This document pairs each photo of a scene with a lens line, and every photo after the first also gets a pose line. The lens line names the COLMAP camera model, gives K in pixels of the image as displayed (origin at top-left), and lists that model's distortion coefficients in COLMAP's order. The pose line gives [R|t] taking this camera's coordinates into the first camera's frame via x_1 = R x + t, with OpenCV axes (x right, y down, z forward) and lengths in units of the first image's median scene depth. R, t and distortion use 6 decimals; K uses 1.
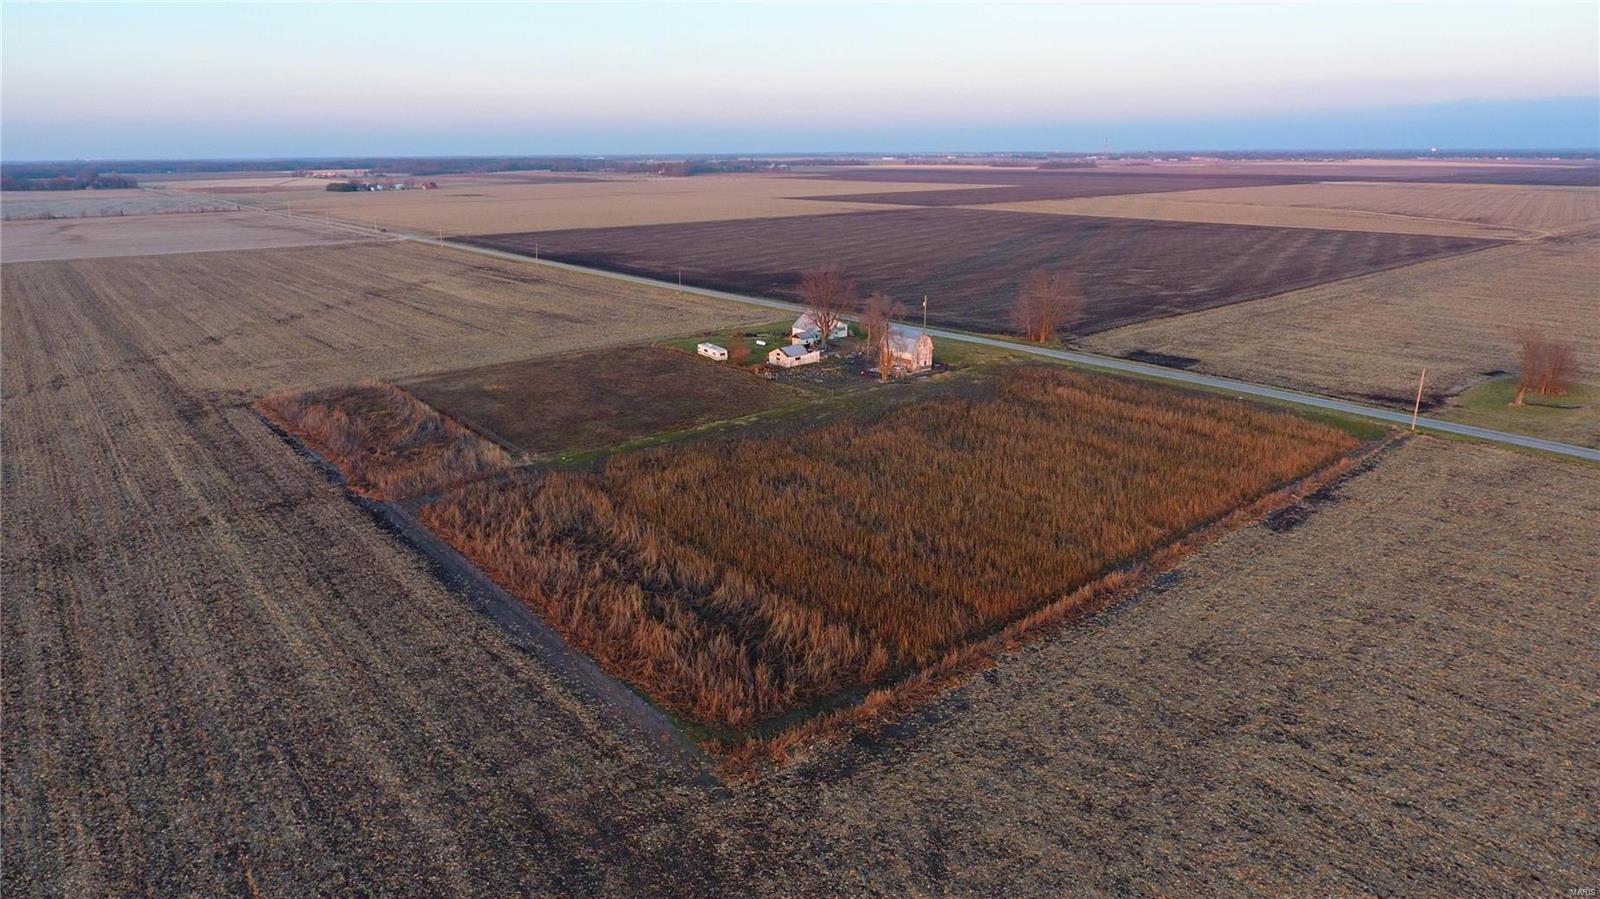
lens RADIAL K [[934.9, 0, 808.2], [0, 934.9, 448.8], [0, 0, 1]] dist [-0.001833, -0.000499]
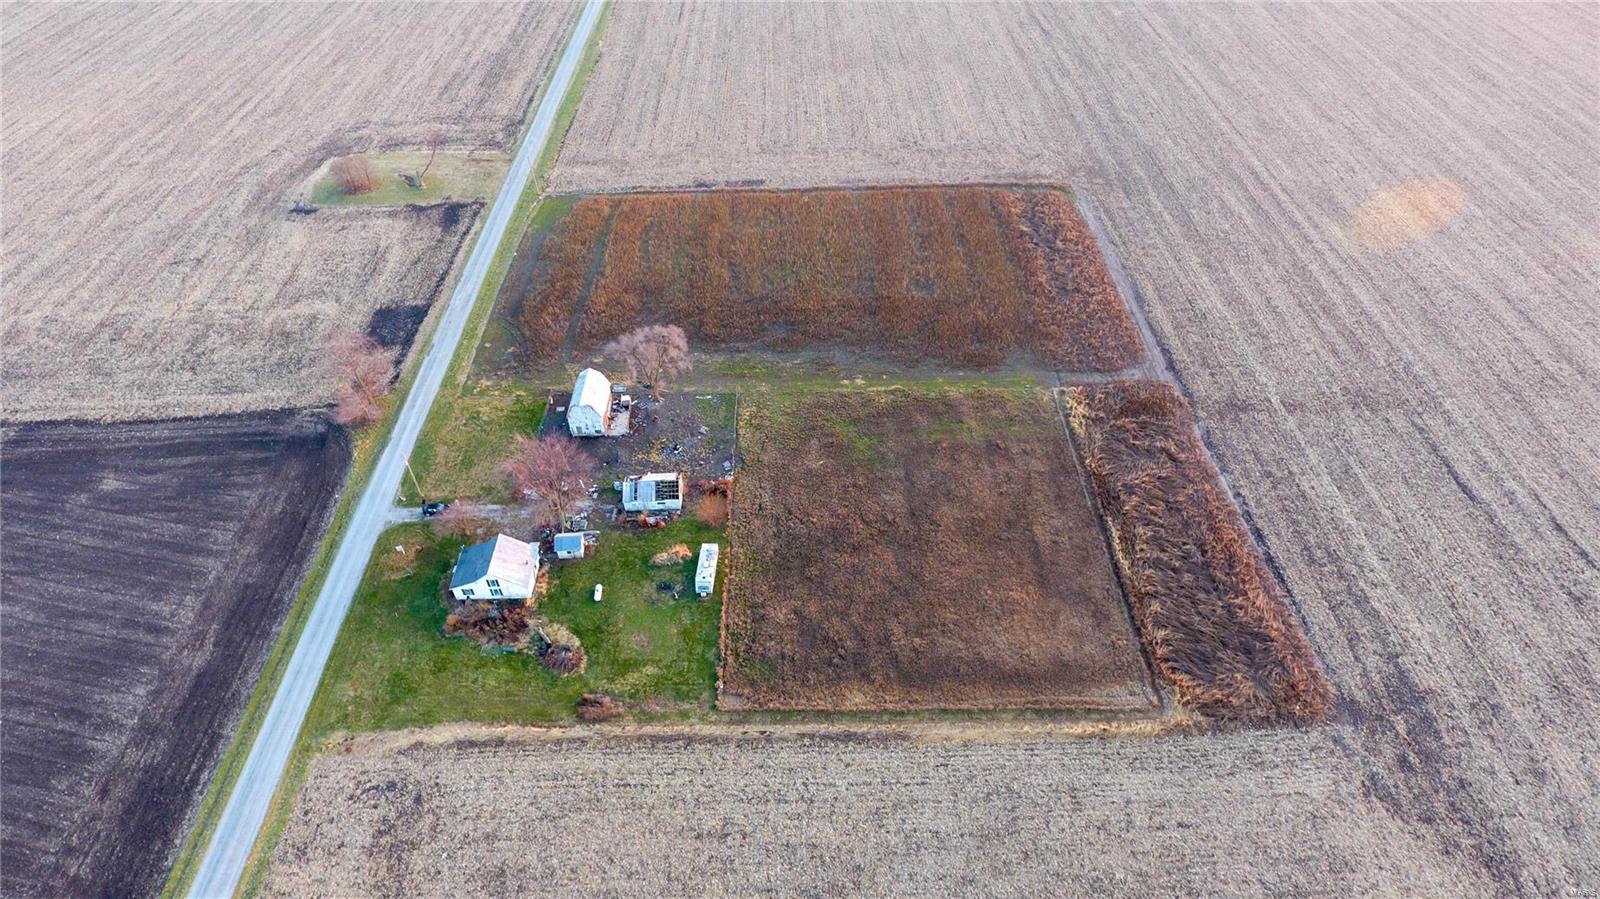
lens RADIAL K [[938.8, 0, 806.2], [0, 938.8, 450.9], [0, 0, 1]] dist [-0.007438, 0.001582]
pose [[-0.772887, -0.413755, 0.481095, -0.761427], [0.220620, 0.535655, 0.815108, -1.164009], [-0.594956, 0.736126, -0.322718, 1.865195]]
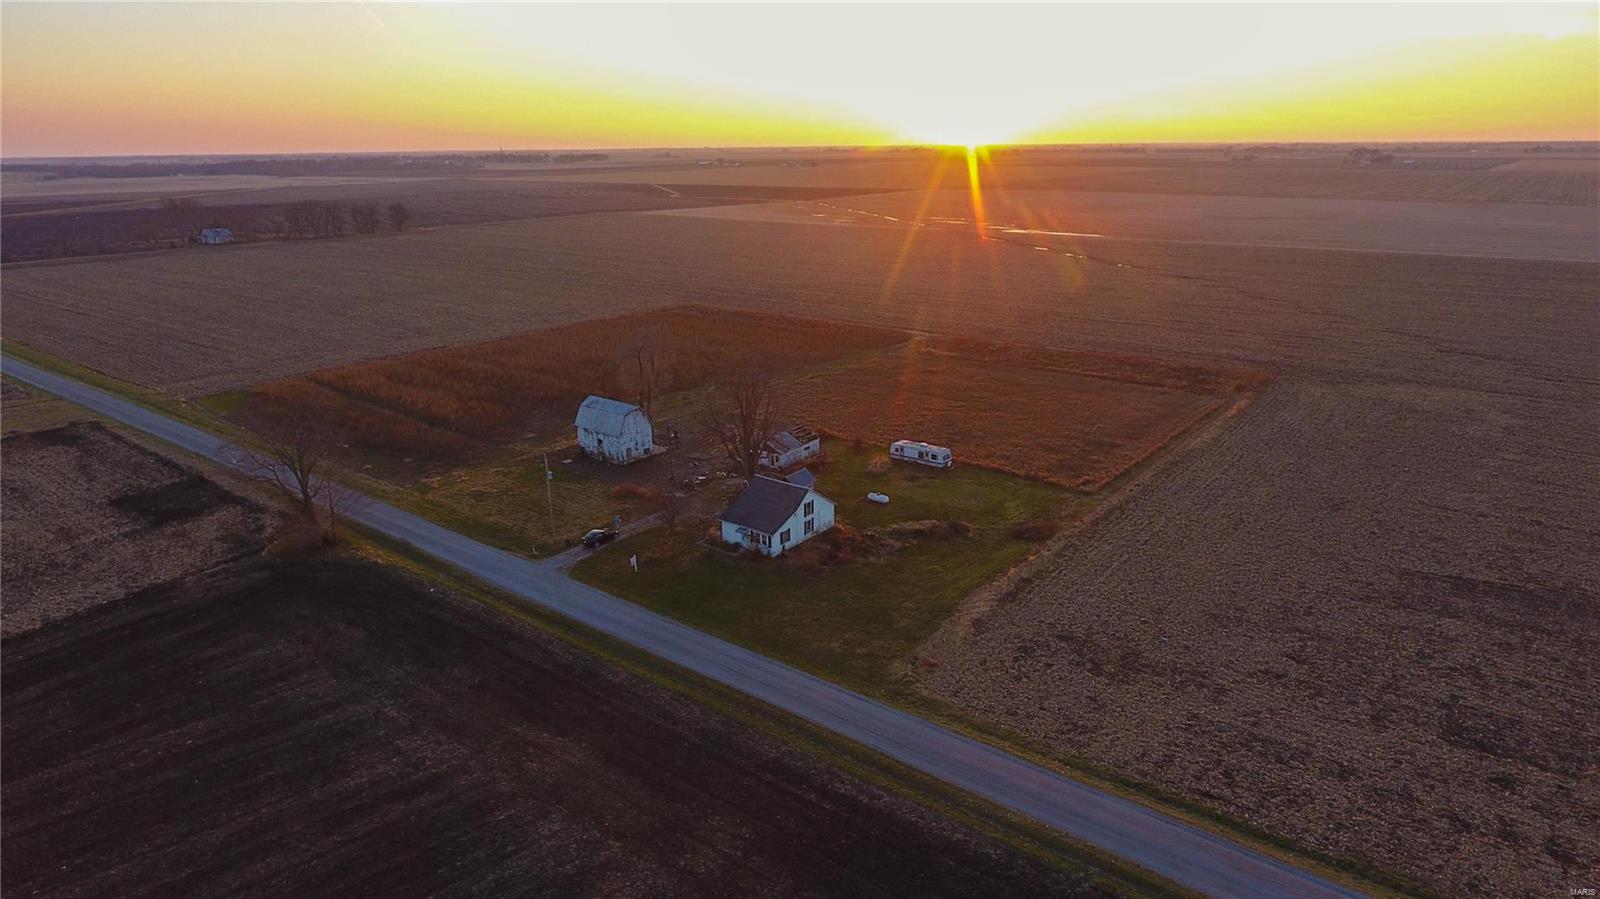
lens RADIAL K [[938.8, 0, 806.2], [0, 938.8, 450.9], [0, 0, 1]] dist [-0.007438, 0.001582]
pose [[-0.976829, 0.081536, -0.197882, 0.161760], [-0.049938, 0.812233, 0.581191, -0.781551], [0.208114, 0.577606, -0.789341, 2.473513]]
